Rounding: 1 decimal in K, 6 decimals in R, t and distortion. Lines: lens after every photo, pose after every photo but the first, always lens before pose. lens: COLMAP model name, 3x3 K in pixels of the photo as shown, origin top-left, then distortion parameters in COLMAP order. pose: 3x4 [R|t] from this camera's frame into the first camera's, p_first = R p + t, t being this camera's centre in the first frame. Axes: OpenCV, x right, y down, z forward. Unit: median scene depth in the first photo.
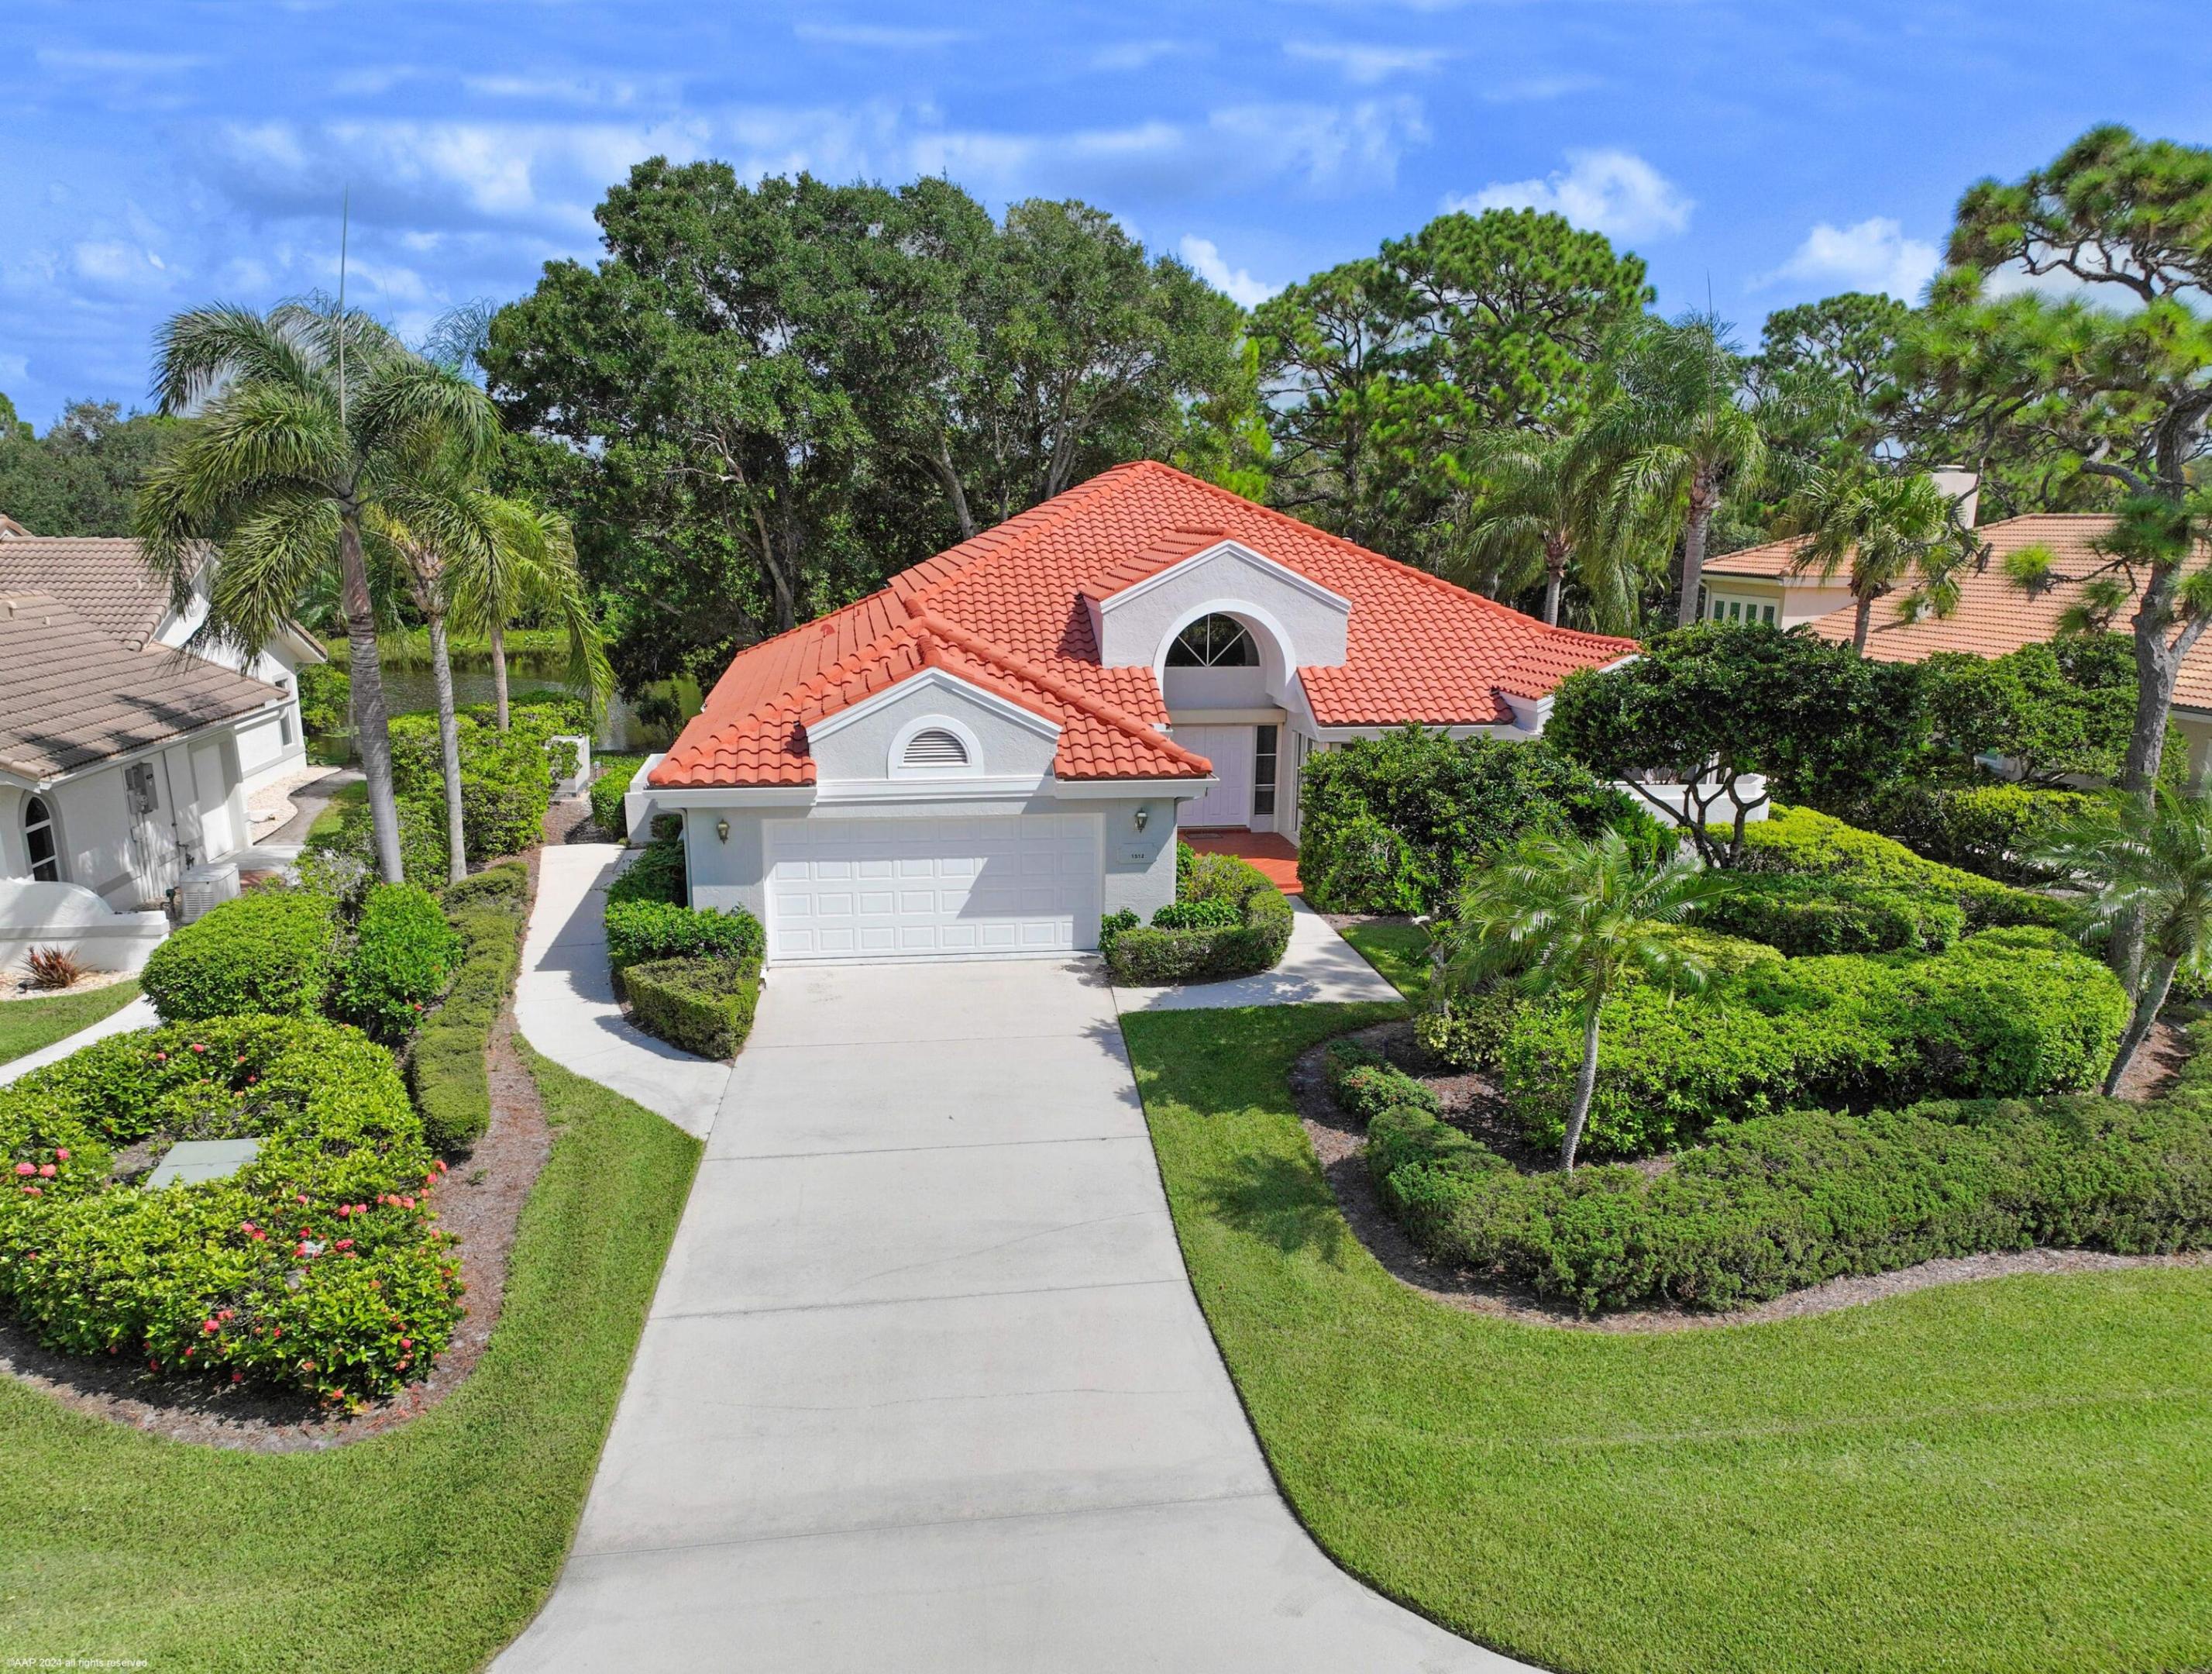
lens RADIAL K [[1649.6, 0, 1106.0], [0, 1649.6, 837.0], [0, 0, 1]] dist [0.037832, -0.000106]
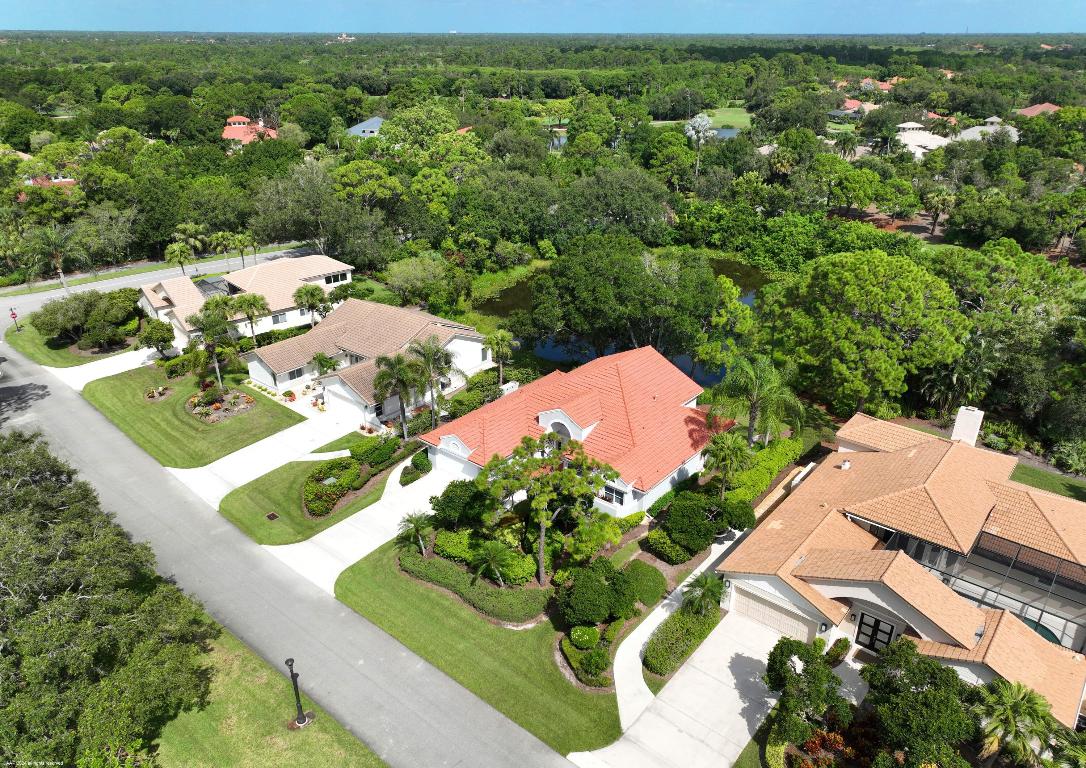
lens RADIAL K [[761.9, 0, 543.0], [0, 761.9, 384.0], [0, 0, 1]] dist [-0.001000, -0.000248]
pose [[0.661021, 0.303151, -0.686404, 2.138406], [-0.148392, 0.949504, 0.276444, -1.195649], [0.735548, -0.080878, 0.672627, -0.630972]]
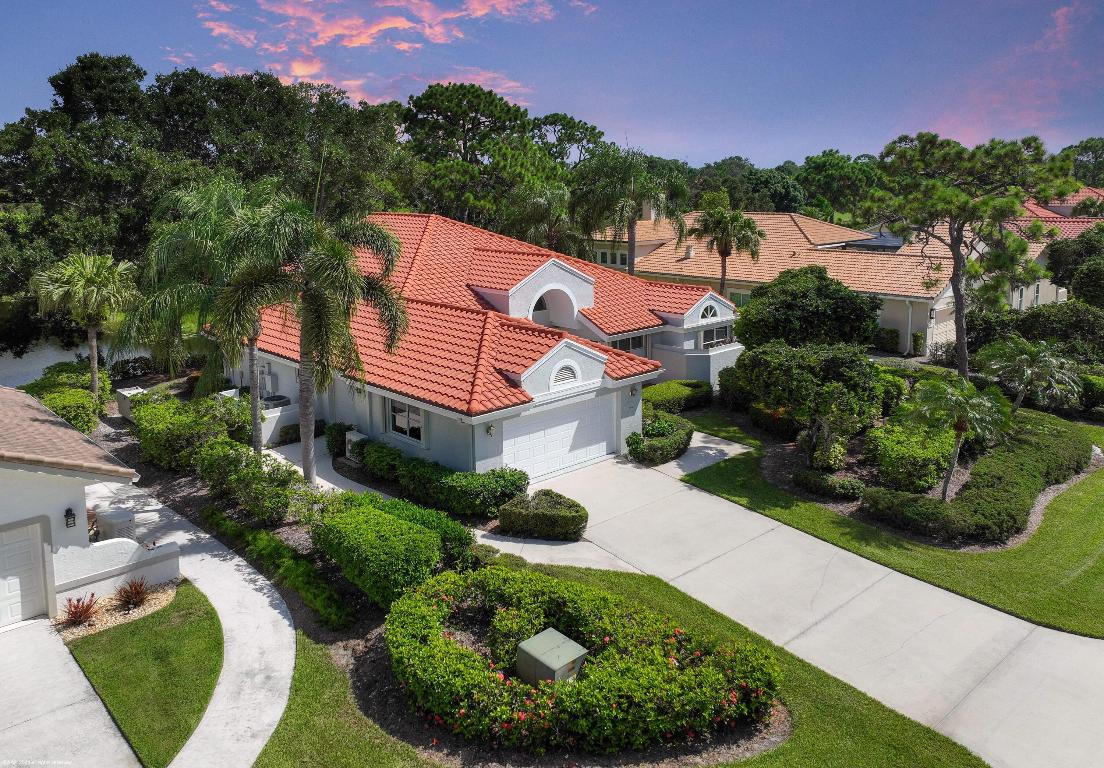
lens RADIAL K [[815.3, 0, 552.0], [0, 815.3, 384.0], [0, 0, 1]] dist [0.032411, -0.000823]
pose [[0.839222, -0.155475, 0.521089, -0.757647], [0.136497, 0.987805, 0.074896, -0.139369], [-0.526379, 0.008273, 0.850210, 0.140830]]
